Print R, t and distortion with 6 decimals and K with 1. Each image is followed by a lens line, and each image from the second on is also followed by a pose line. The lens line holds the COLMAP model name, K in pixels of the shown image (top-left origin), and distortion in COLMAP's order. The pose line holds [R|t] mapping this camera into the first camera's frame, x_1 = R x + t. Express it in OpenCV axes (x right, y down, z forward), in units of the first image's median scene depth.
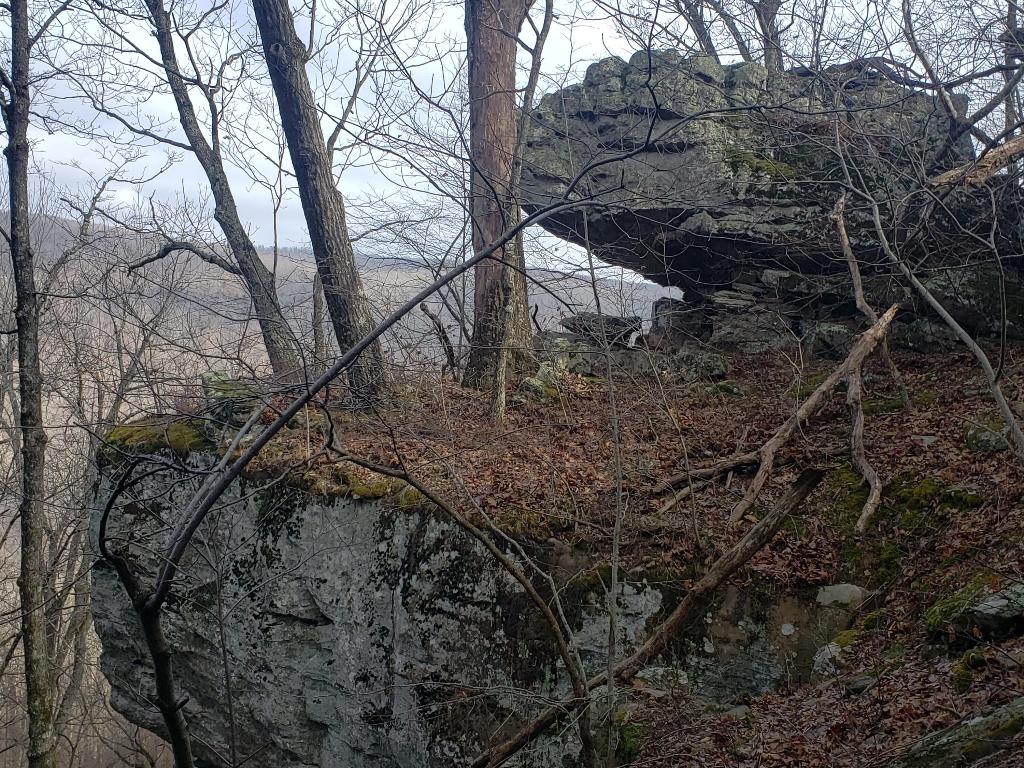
lens RADIAL K [[996.6, 0, 512.0], [0, 996.6, 384.0], [0, 0, 1]] dist [-0.061384, -0.010233]
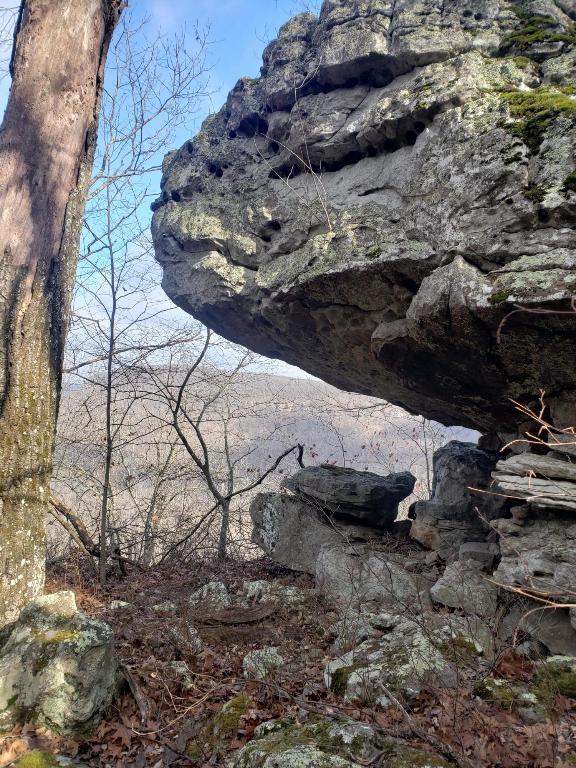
lens RADIAL K [[596.5, 0, 288.0], [0, 596.5, 384.0], [0, 0, 1]] dist [-0.004102, -0.005339]
pose [[0.963479, -0.030802, -0.266008, 0.194116], [-0.003726, 0.991725, -0.128330, -0.094597], [0.267759, 0.124634, 0.955391, 0.775068]]
